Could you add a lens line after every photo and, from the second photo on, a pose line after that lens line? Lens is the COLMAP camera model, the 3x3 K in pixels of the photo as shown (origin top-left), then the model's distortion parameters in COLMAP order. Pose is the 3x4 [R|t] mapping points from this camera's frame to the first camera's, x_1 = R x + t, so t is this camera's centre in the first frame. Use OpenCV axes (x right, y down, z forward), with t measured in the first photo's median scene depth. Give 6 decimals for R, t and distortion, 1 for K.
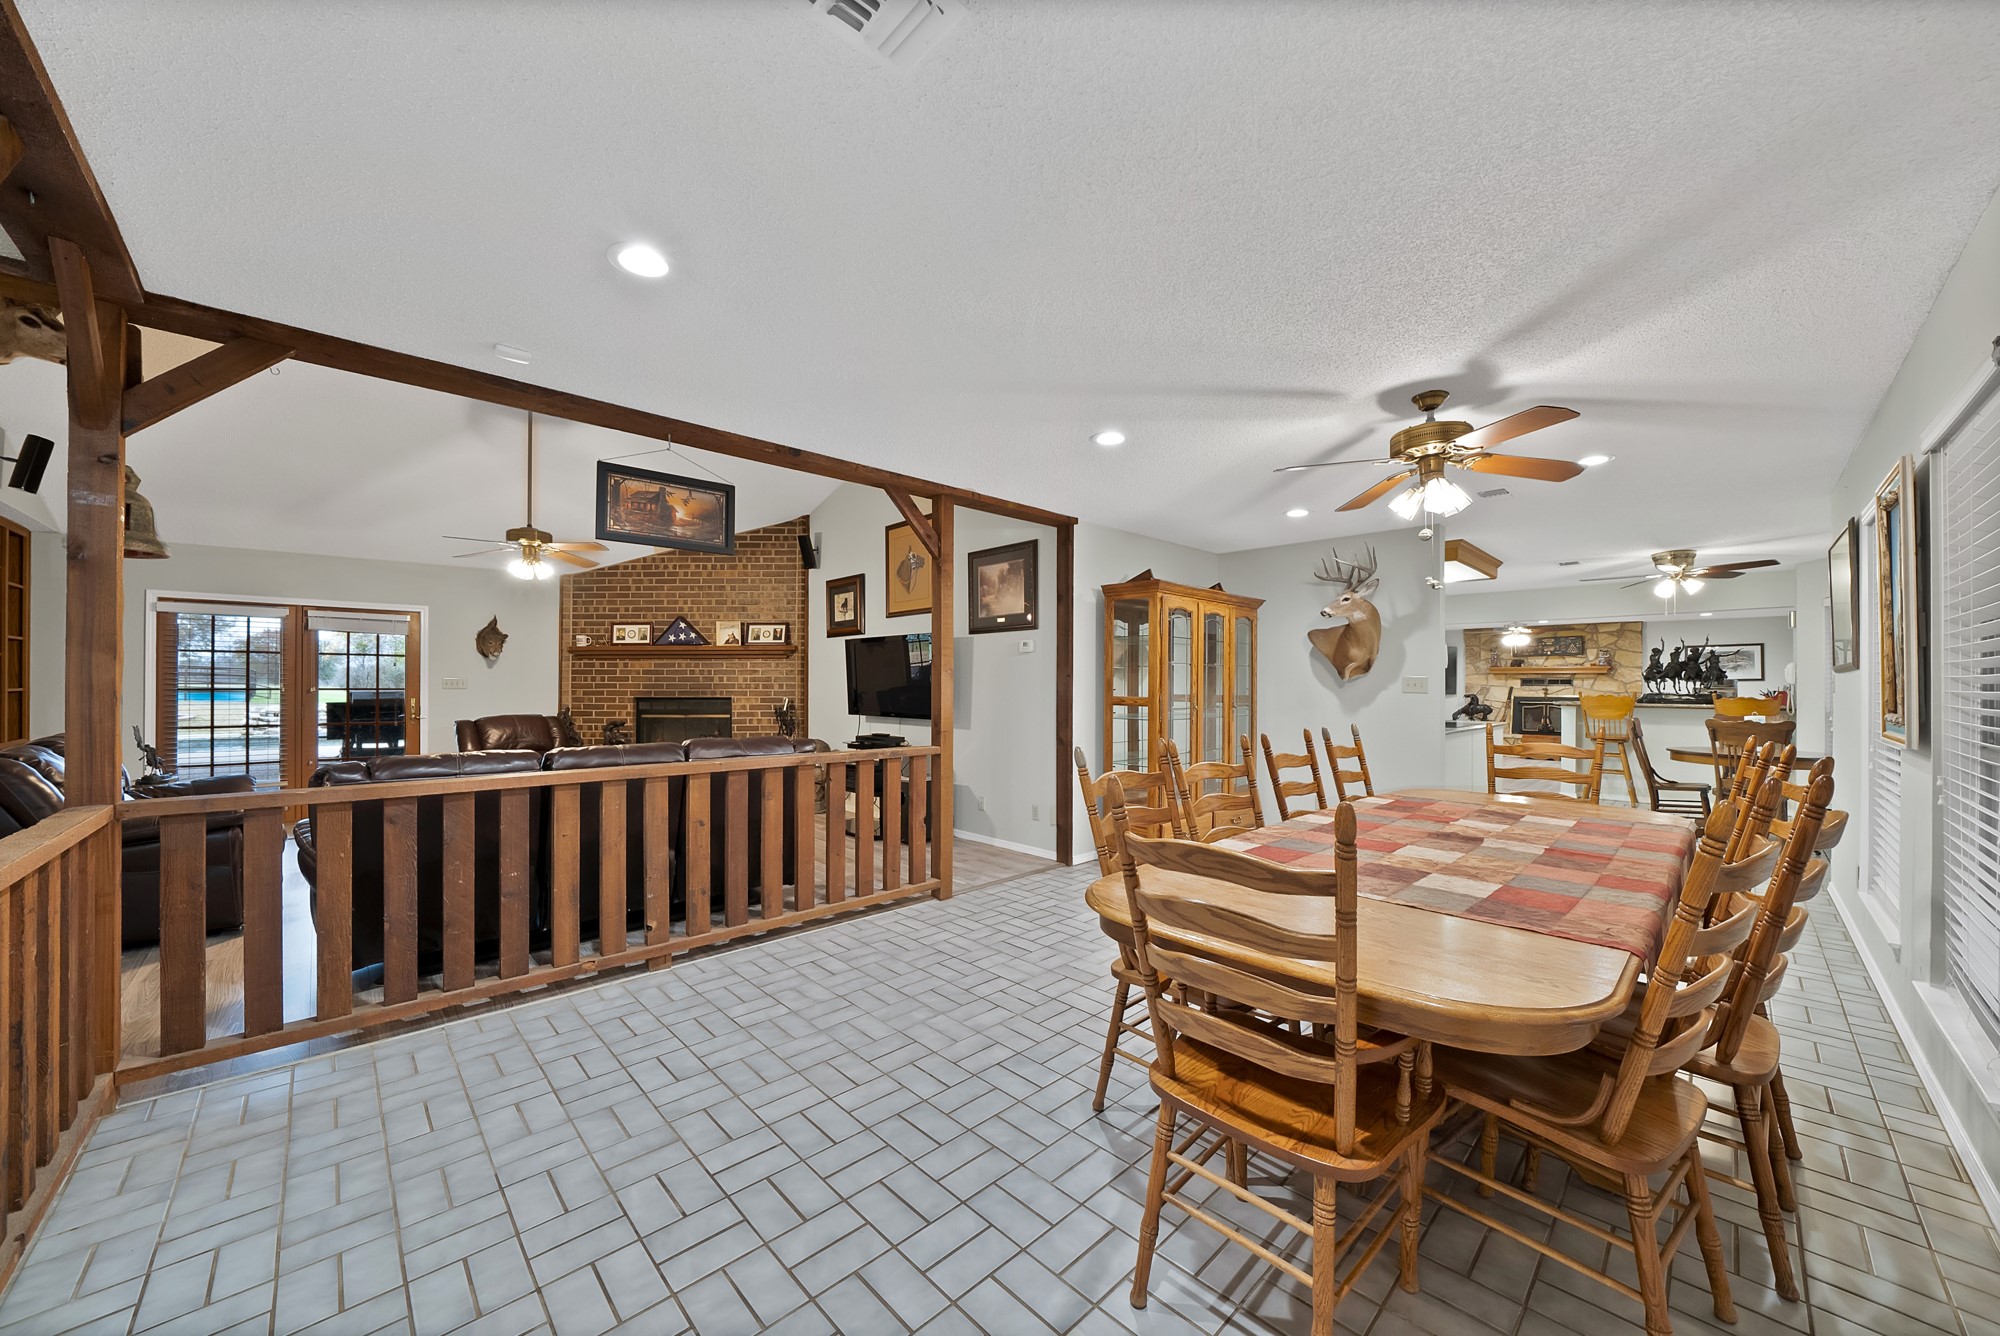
lens RADIAL K [[721.8, 0, 988.6], [0, 721.8, 683.9], [0, 0, 1]] dist [-0.024288, 0.002231]
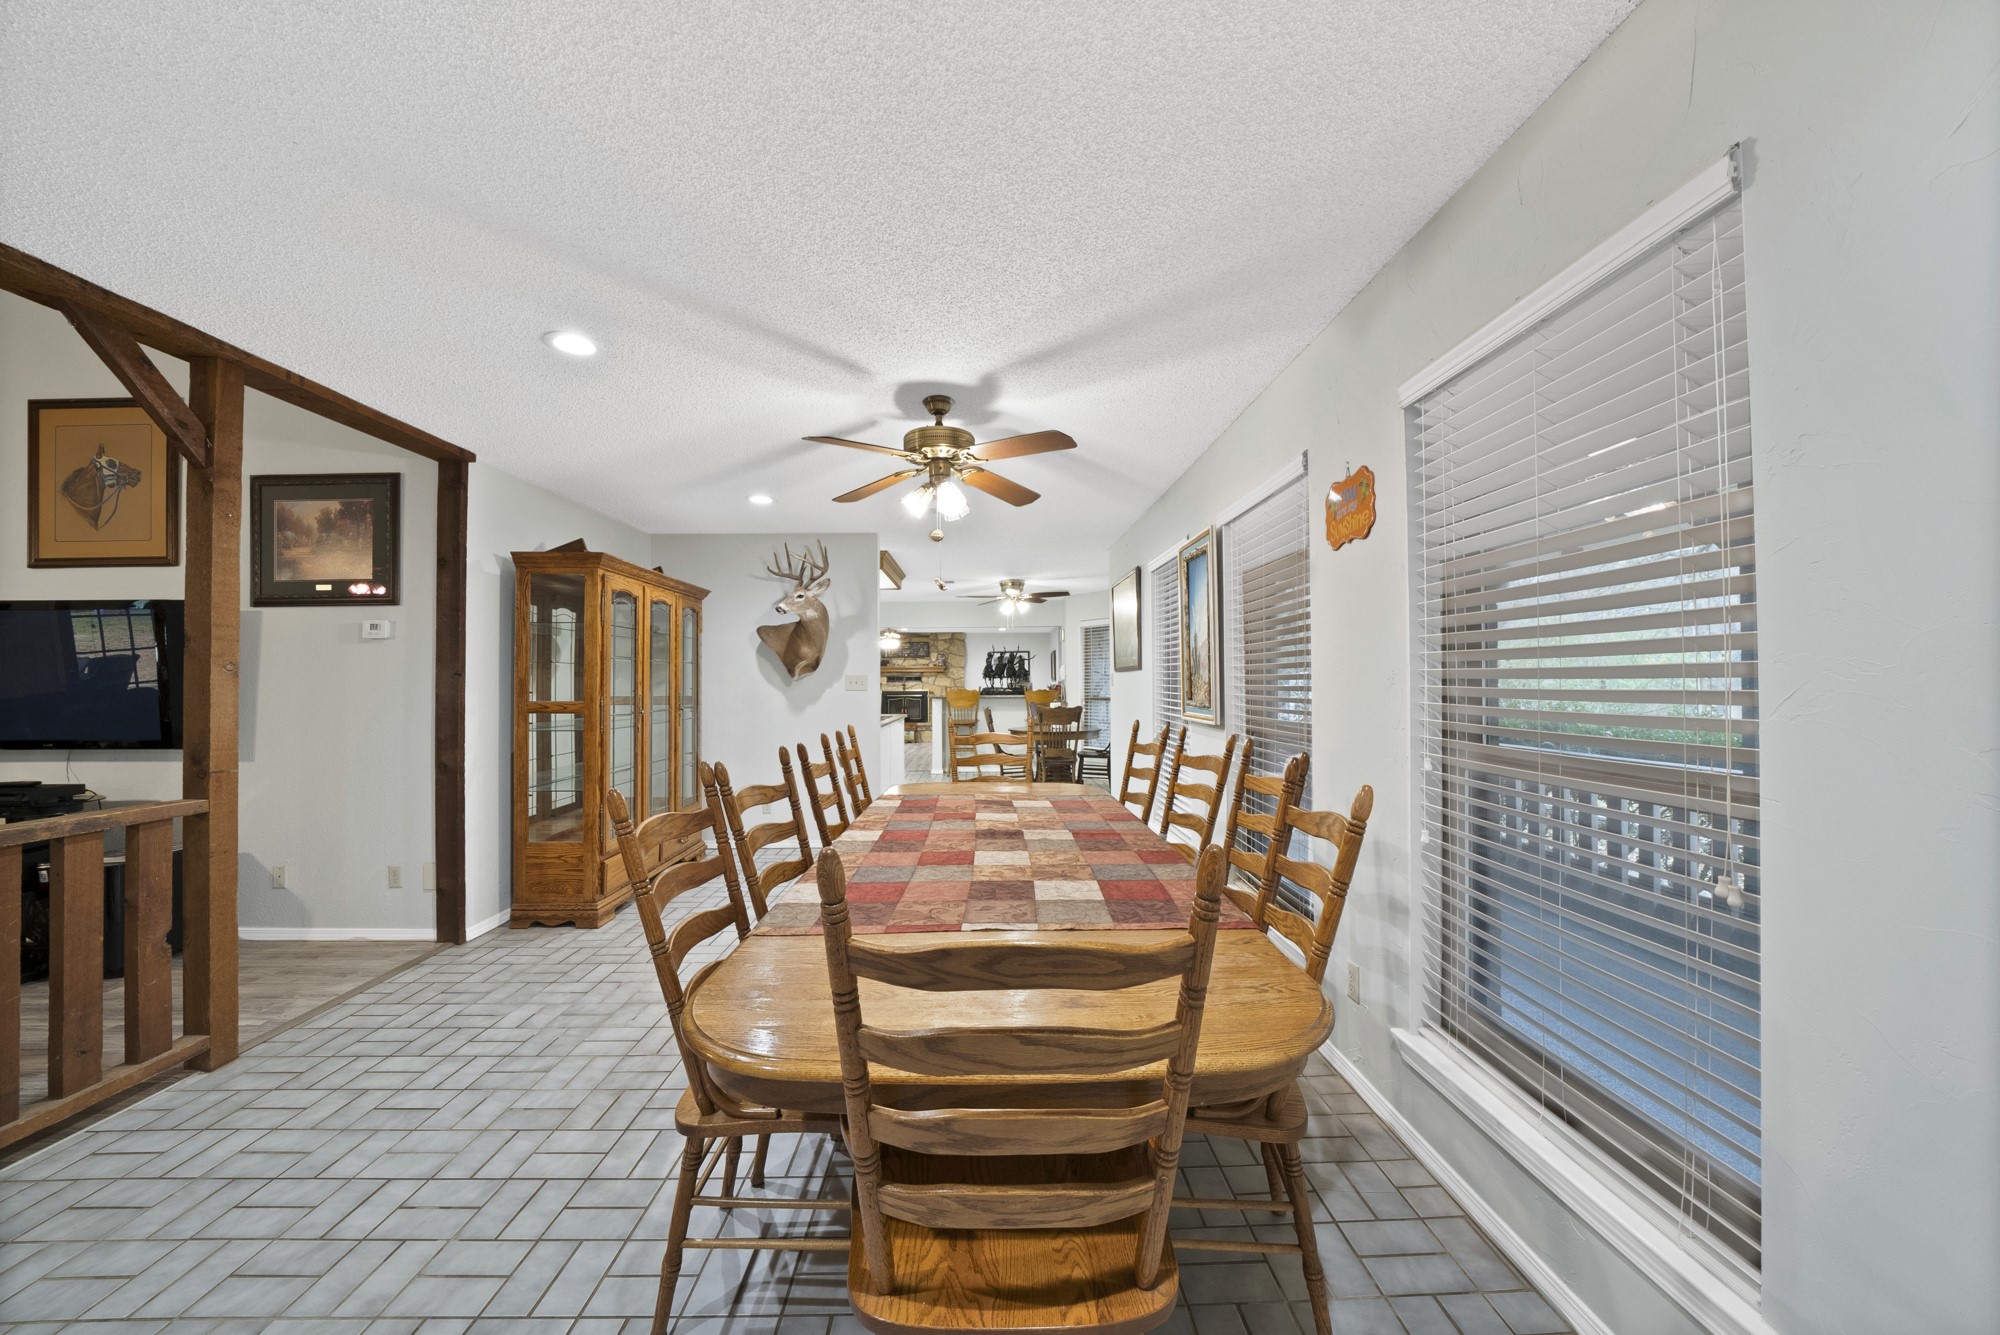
lens RADIAL K [[721.8, 0, 997.1], [0, 721.8, 668.5], [0, 0, 1]] dist [-0.024288, 0.002231]
pose [[0.674934, 0.006431, 0.737850, -0.042442], [0.006967, 0.999862, -0.015088, -0.002178], [-0.737845, 0.015324, 0.674796, 0.127770]]
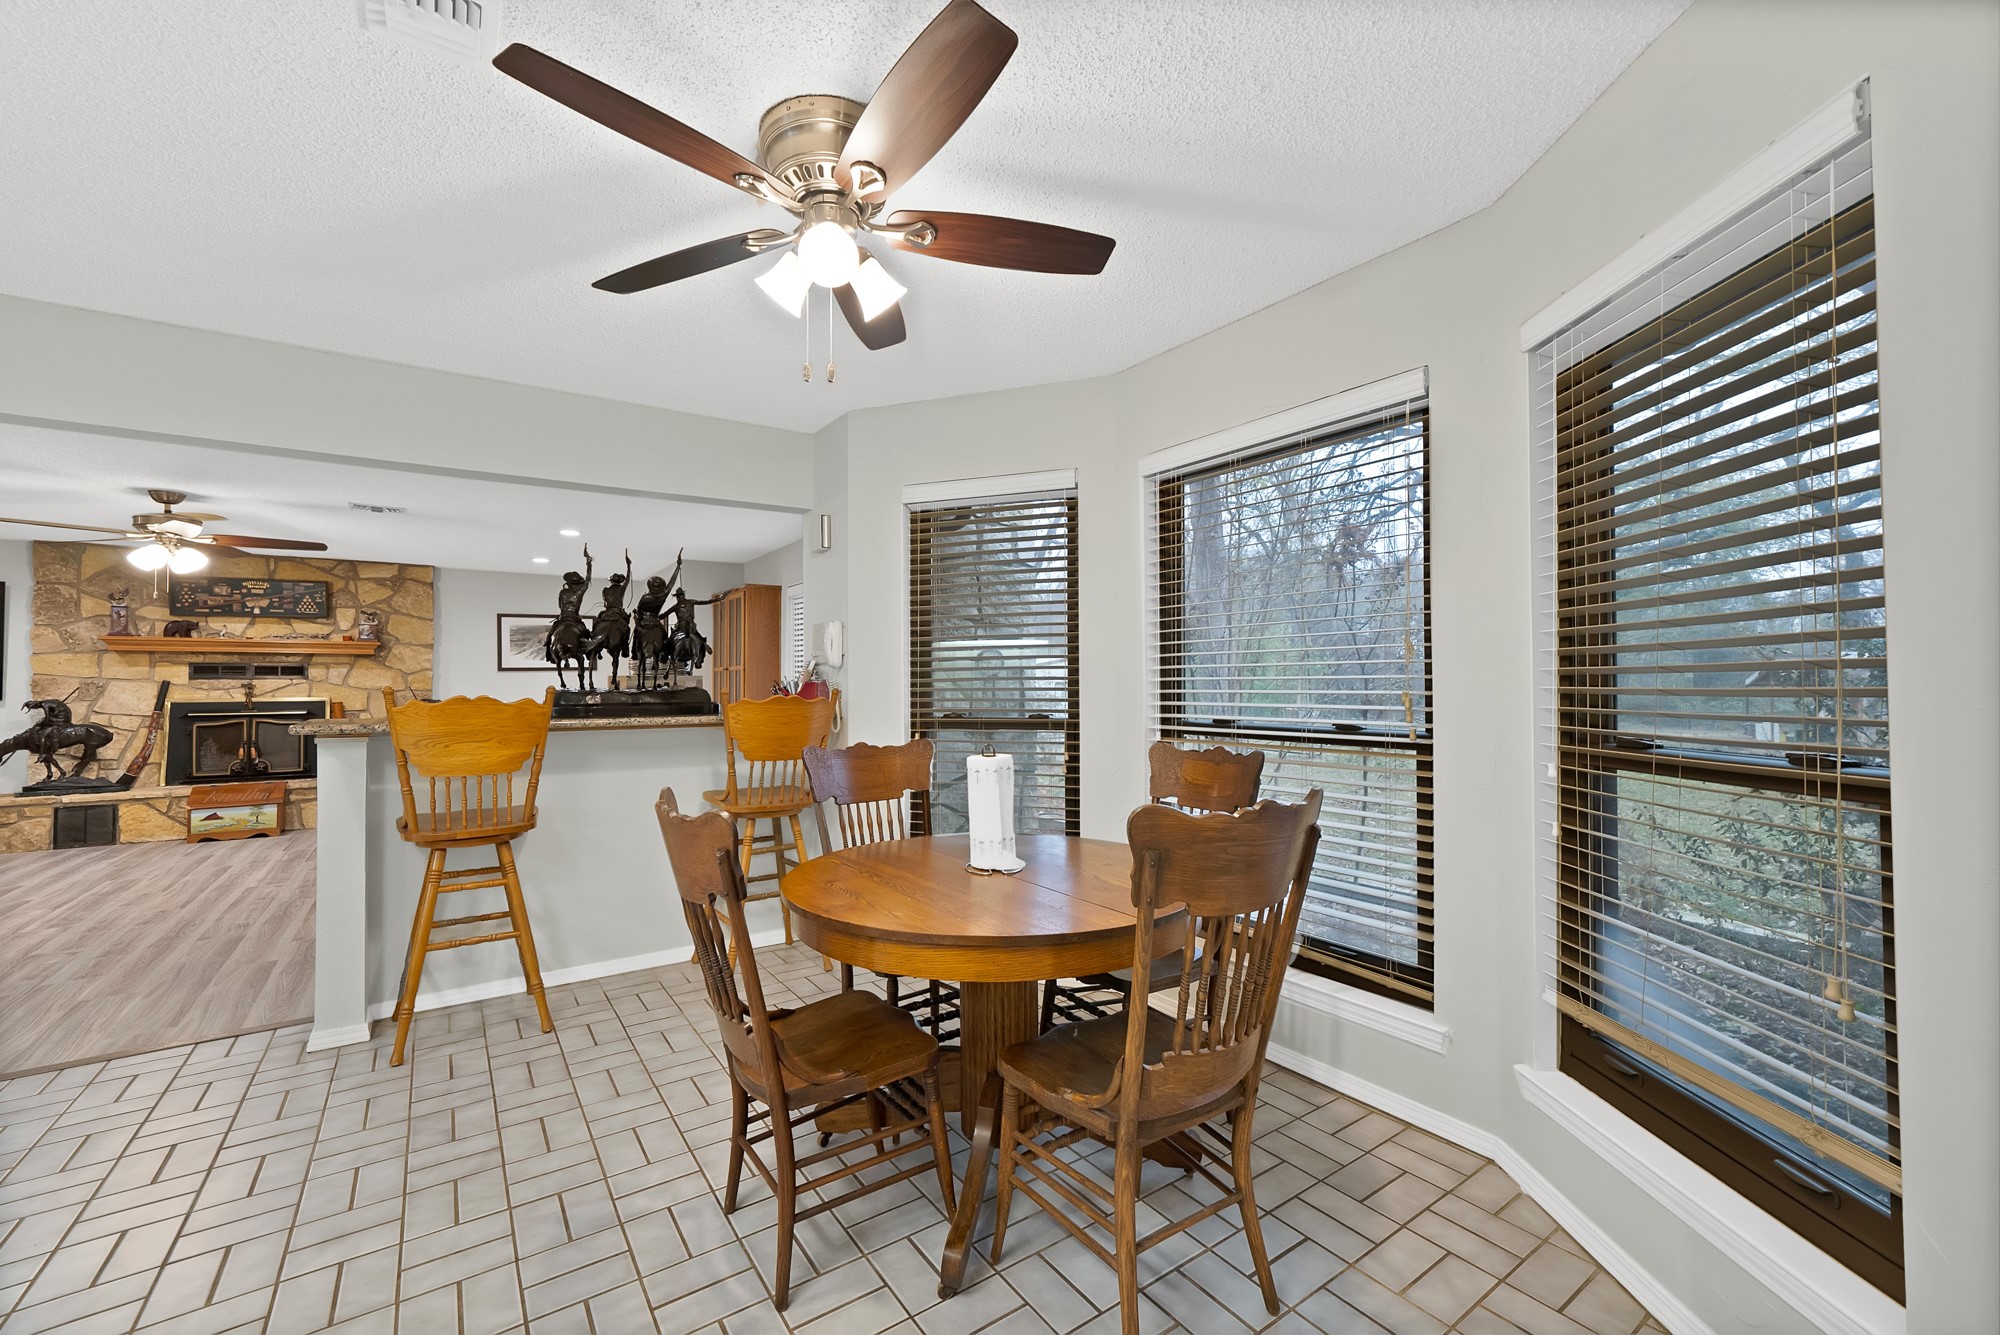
lens RADIAL K [[814.6, 0, 994.2], [0, 814.6, 669.7], [0, 0, 1]] dist [-0.008264, 0.002141]
pose [[0.159072, 0.009858, 0.987218, 0.771725], [0.003933, 0.999936, -0.010619, 0.010604], [-0.987259, 0.005571, 0.159023, 0.995418]]
